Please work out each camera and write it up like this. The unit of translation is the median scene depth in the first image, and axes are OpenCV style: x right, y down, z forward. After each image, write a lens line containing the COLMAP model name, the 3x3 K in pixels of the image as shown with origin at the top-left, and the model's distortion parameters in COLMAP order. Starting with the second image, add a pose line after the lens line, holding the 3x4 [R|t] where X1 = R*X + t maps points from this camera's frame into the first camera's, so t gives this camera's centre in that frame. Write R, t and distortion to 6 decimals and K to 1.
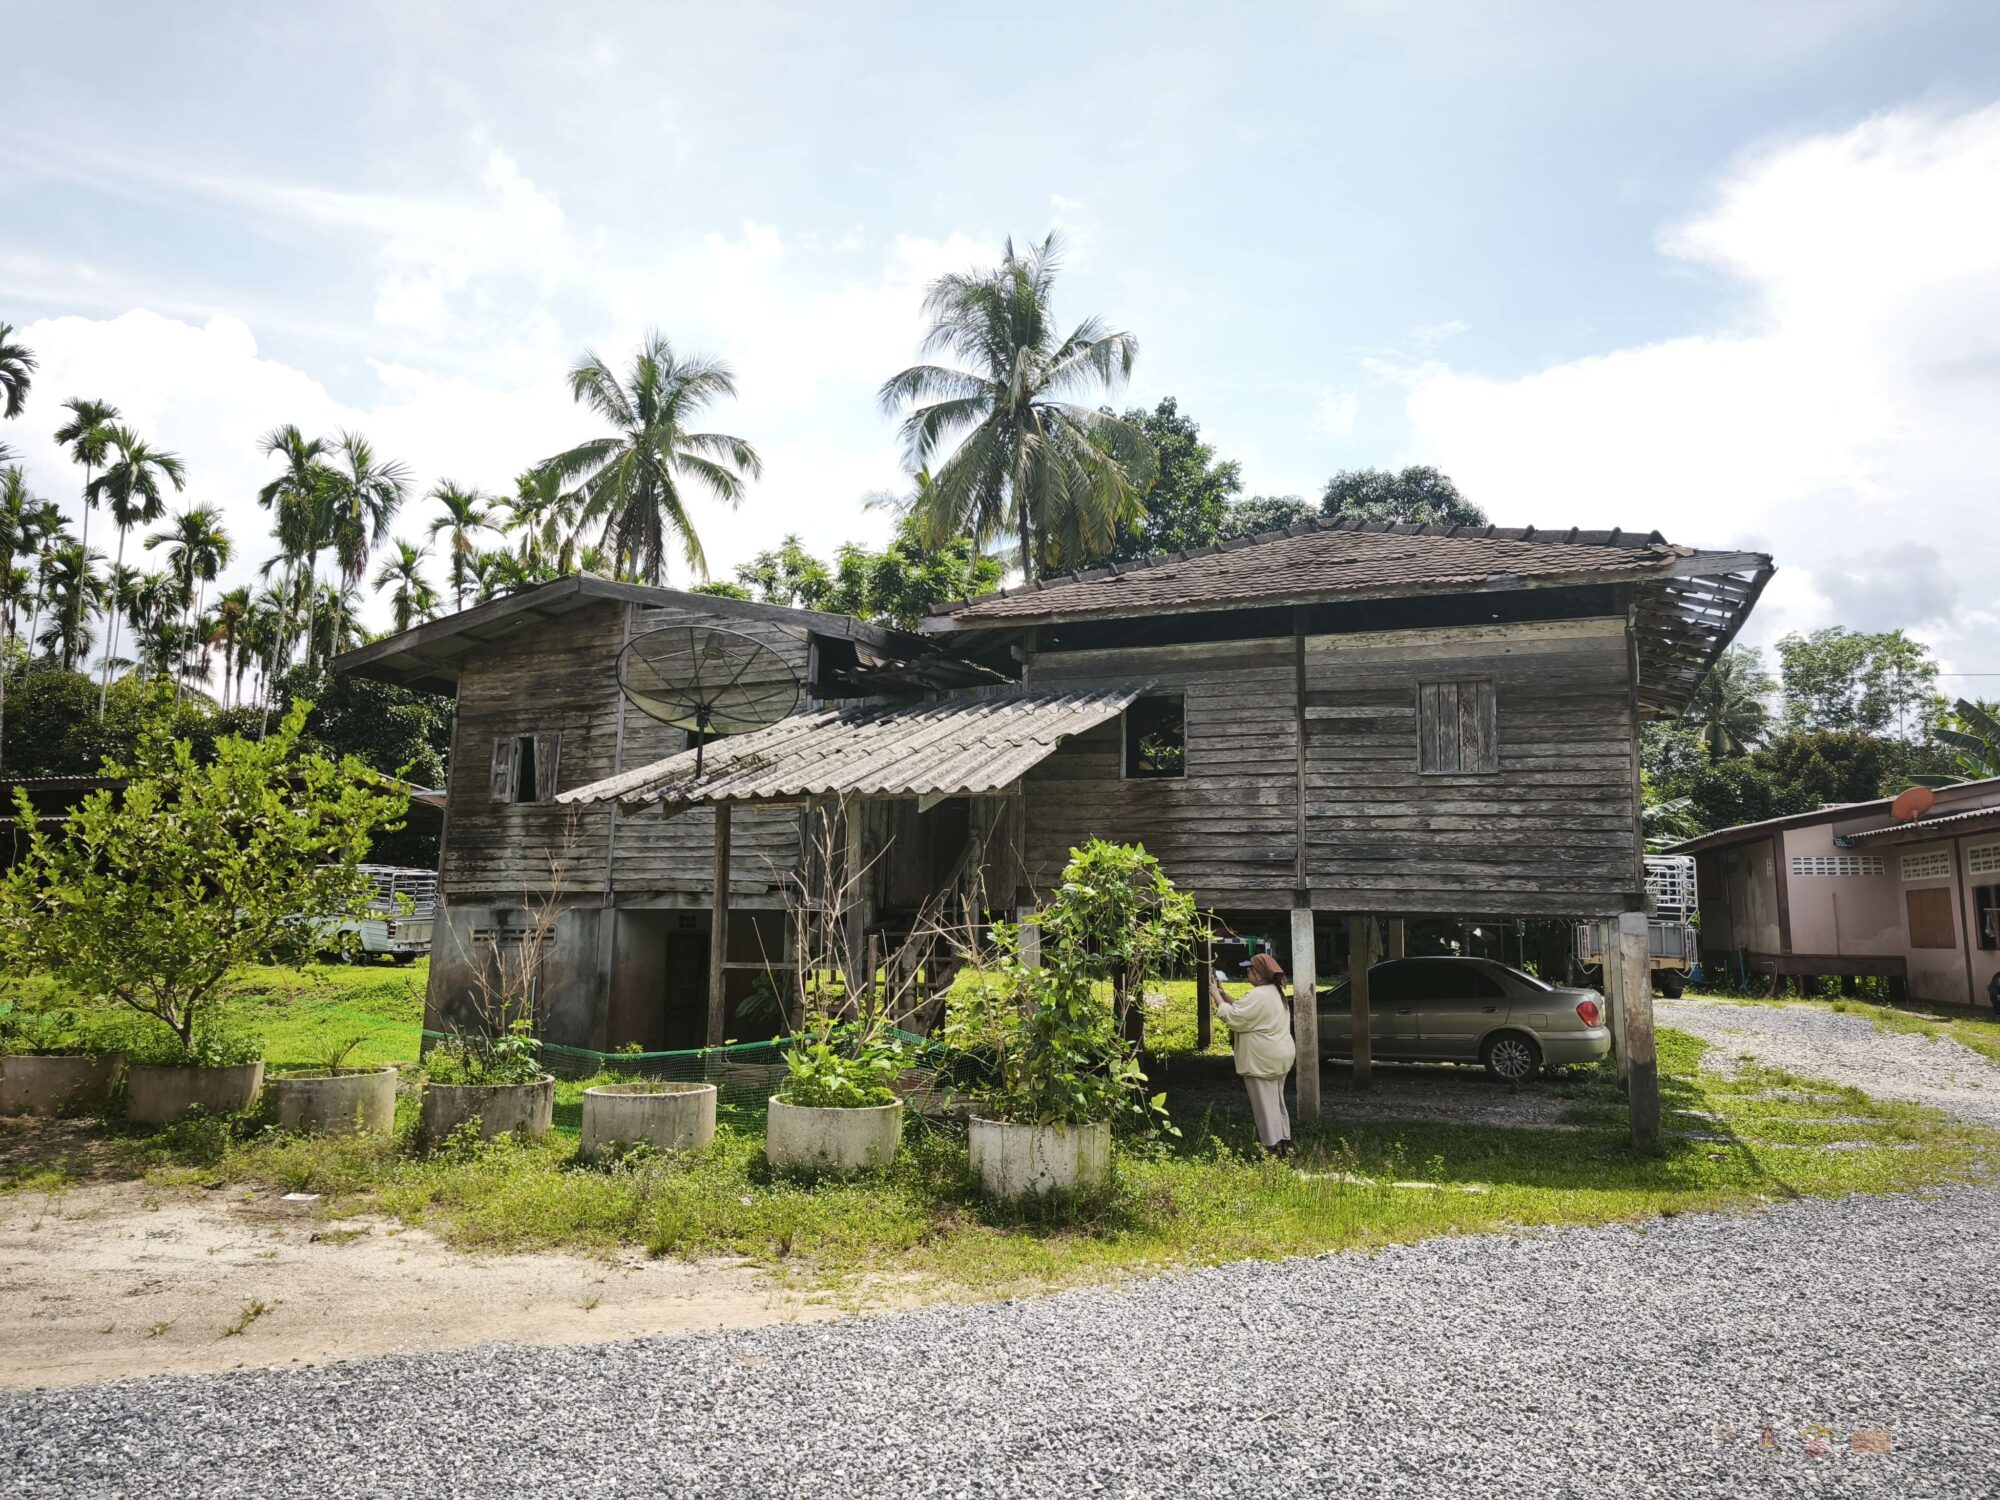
lens RADIAL K [[1319.9, 0, 1000.0], [0, 1319.9, 750.0], [0, 0, 1]] dist [0.027227, 0.000614]
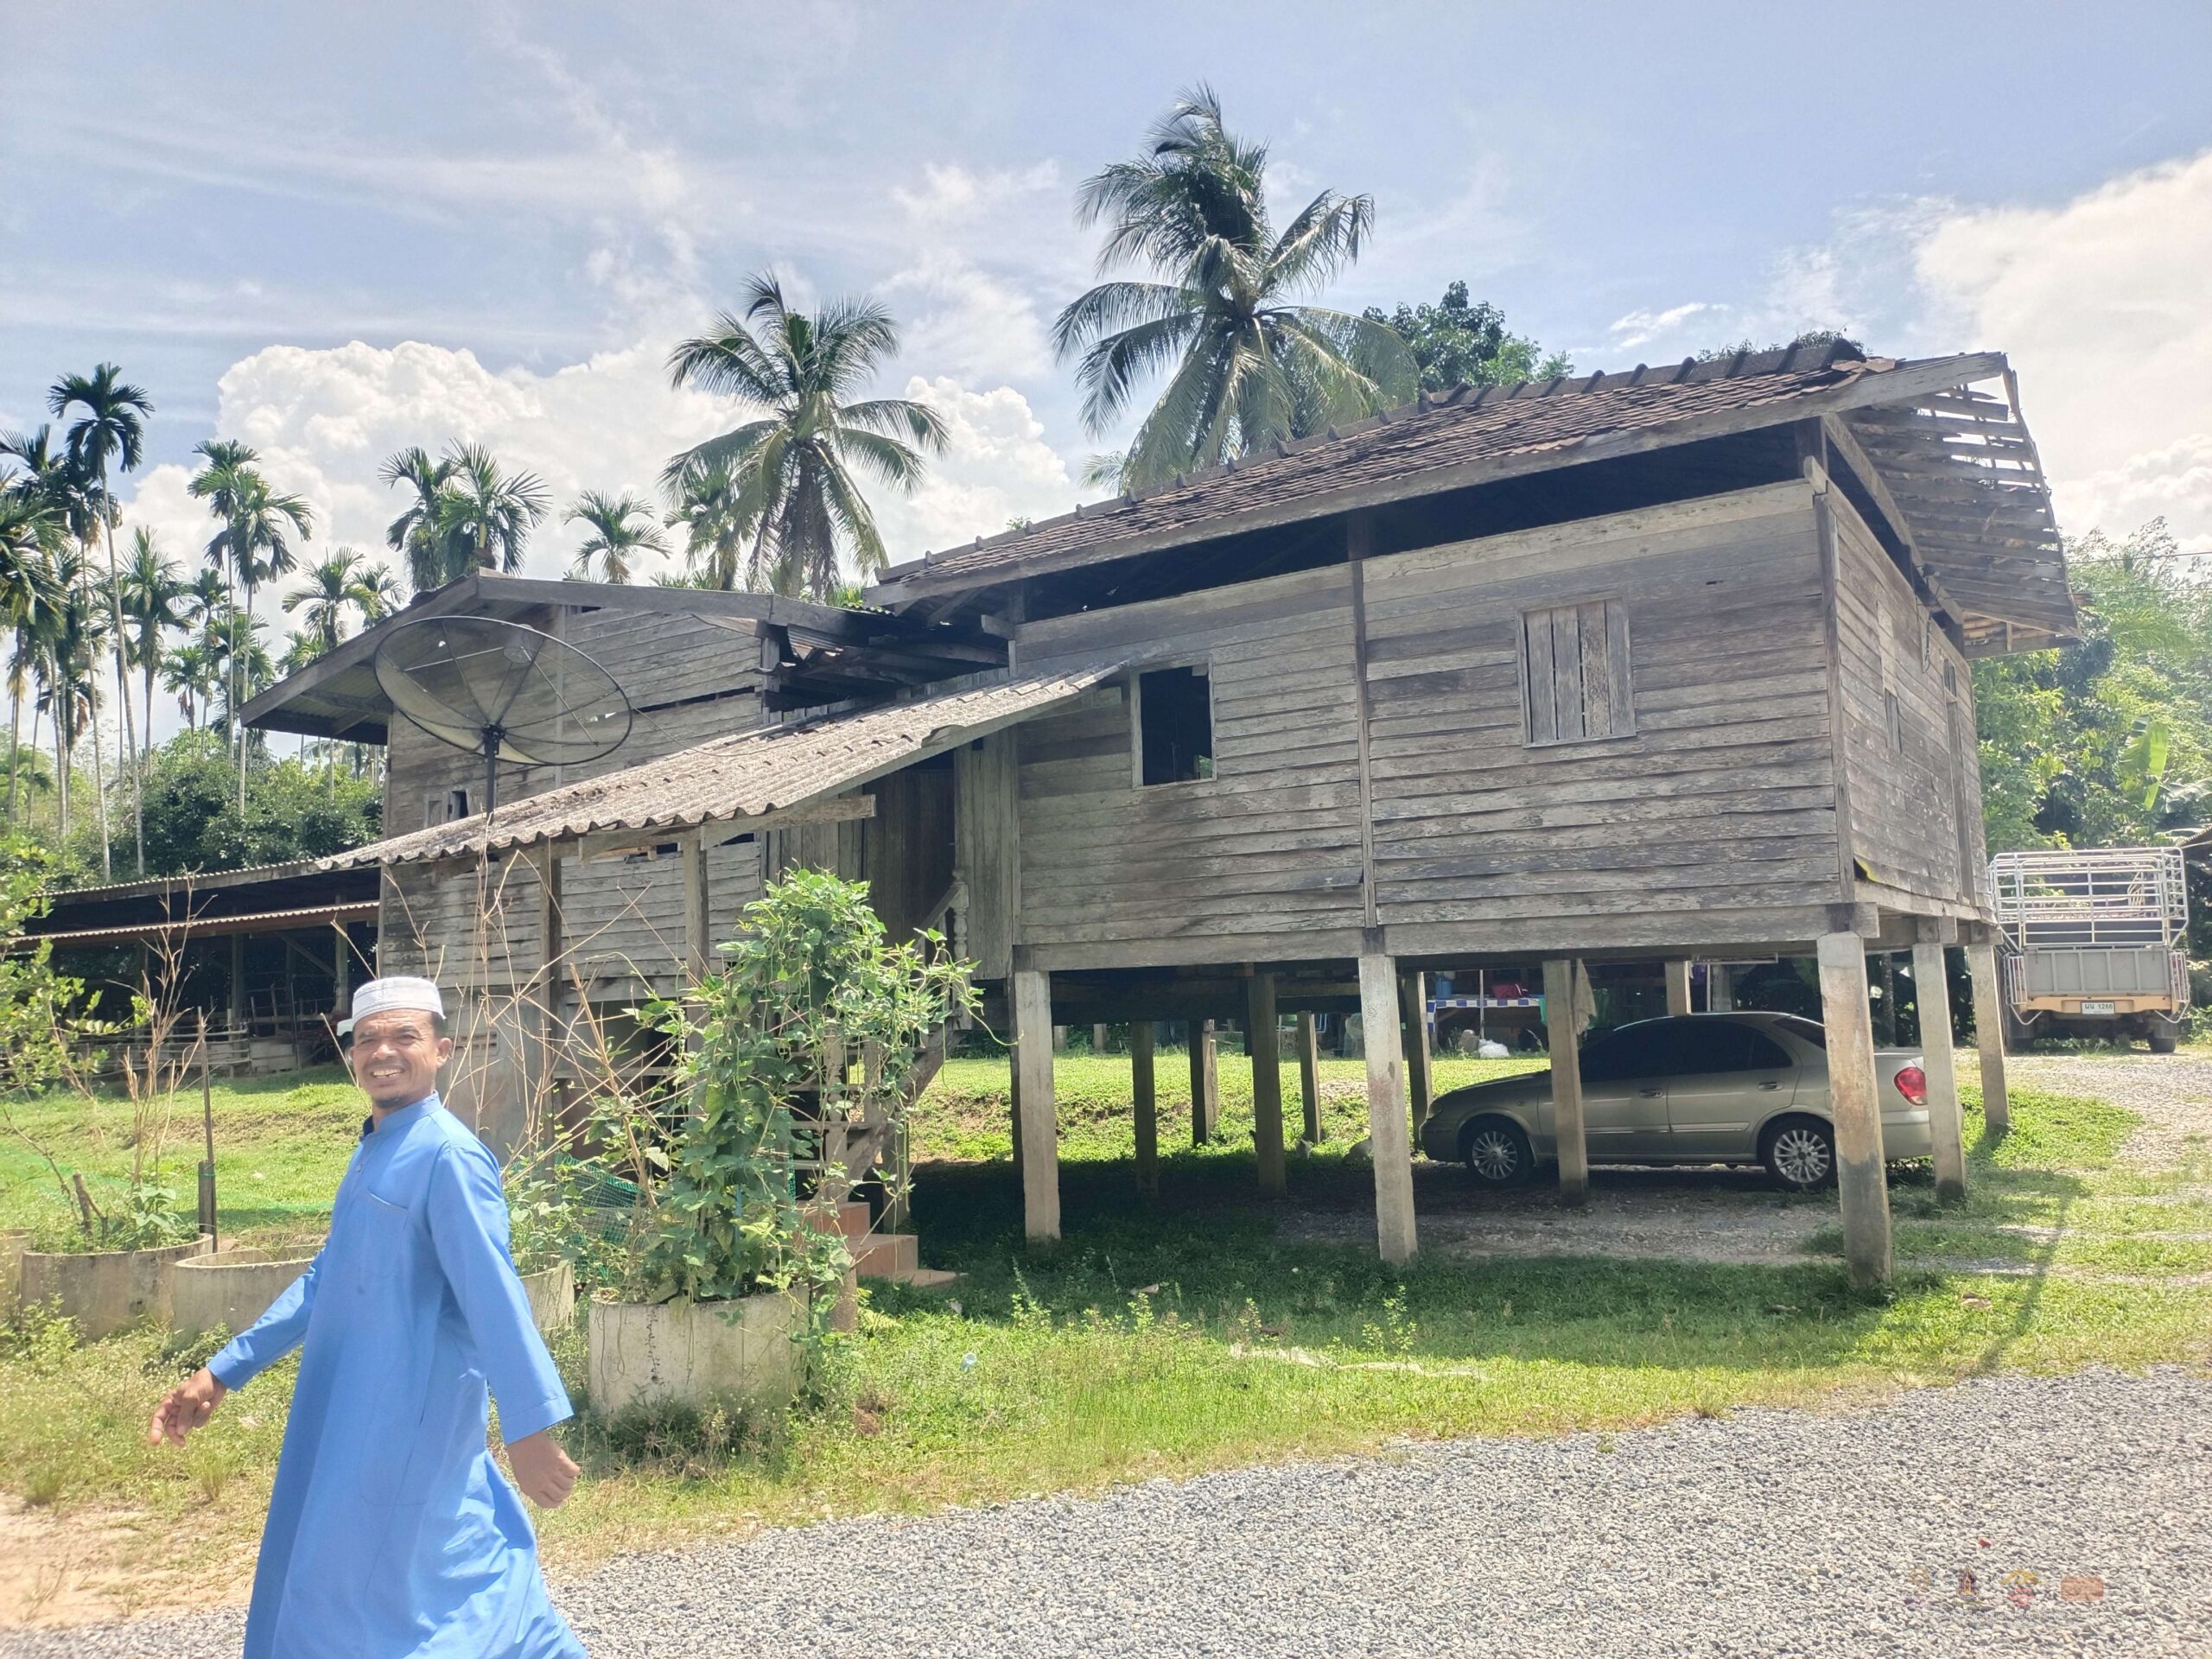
lens RADIAL K [[1636.8, 0, 1106.0], [0, 1636.8, 829.5], [0, 0, 1]] dist [0.083615, -0.142178]
pose [[0.983713, -0.067074, -0.166764, 0.196379], [0.071601, 0.997206, 0.021278, 0.021778], [0.164871, -0.032872, 0.985767, 0.109387]]
